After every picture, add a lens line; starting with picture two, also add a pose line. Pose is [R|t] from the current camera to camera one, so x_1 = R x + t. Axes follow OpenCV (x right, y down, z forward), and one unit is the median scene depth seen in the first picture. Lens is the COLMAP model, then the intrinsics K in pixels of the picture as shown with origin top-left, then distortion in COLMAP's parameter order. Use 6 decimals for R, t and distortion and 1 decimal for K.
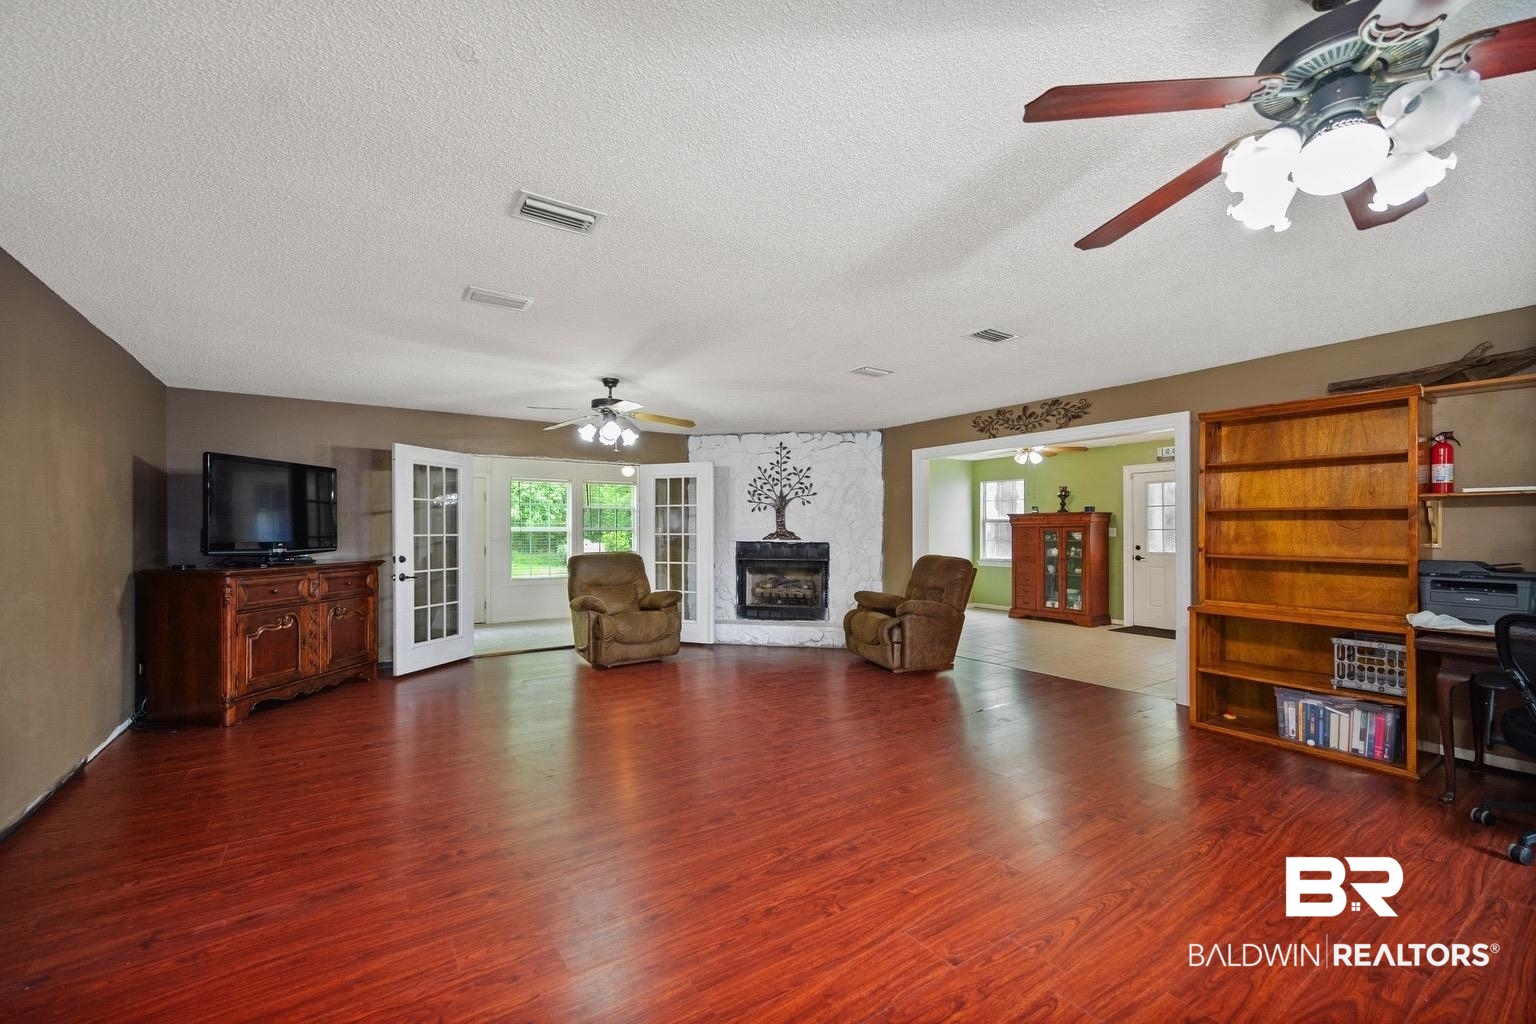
lens RADIAL K [[635.4, 0, 787.4], [0, 635.4, 526.4], [0, 0, 1]] dist [0.001318, 0.000011]
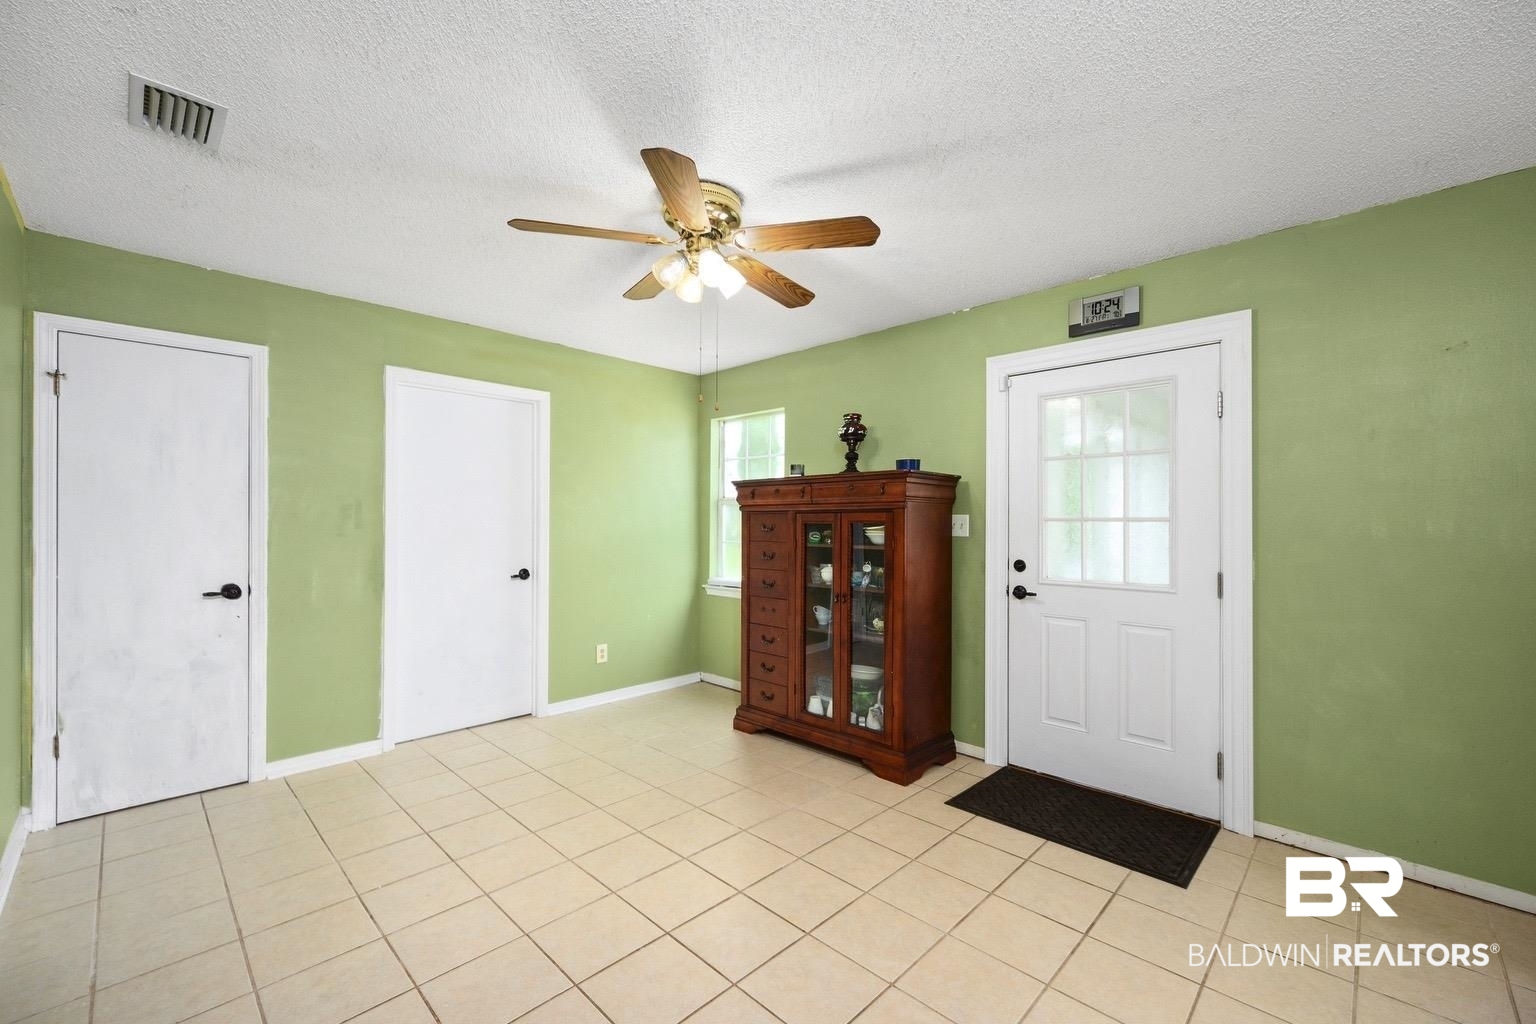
lens RADIAL K [[635.4, 0, 787.4], [0, 635.4, 526.4], [0, 0, 1]] dist [0.001318, 0.000011]
pose [[0.982070, 0.001172, 0.188511, 0.390871], [-0.004133, 0.999874, 0.015317, 0.005217], [-0.188469, -0.015821, 0.981952, 0.746351]]
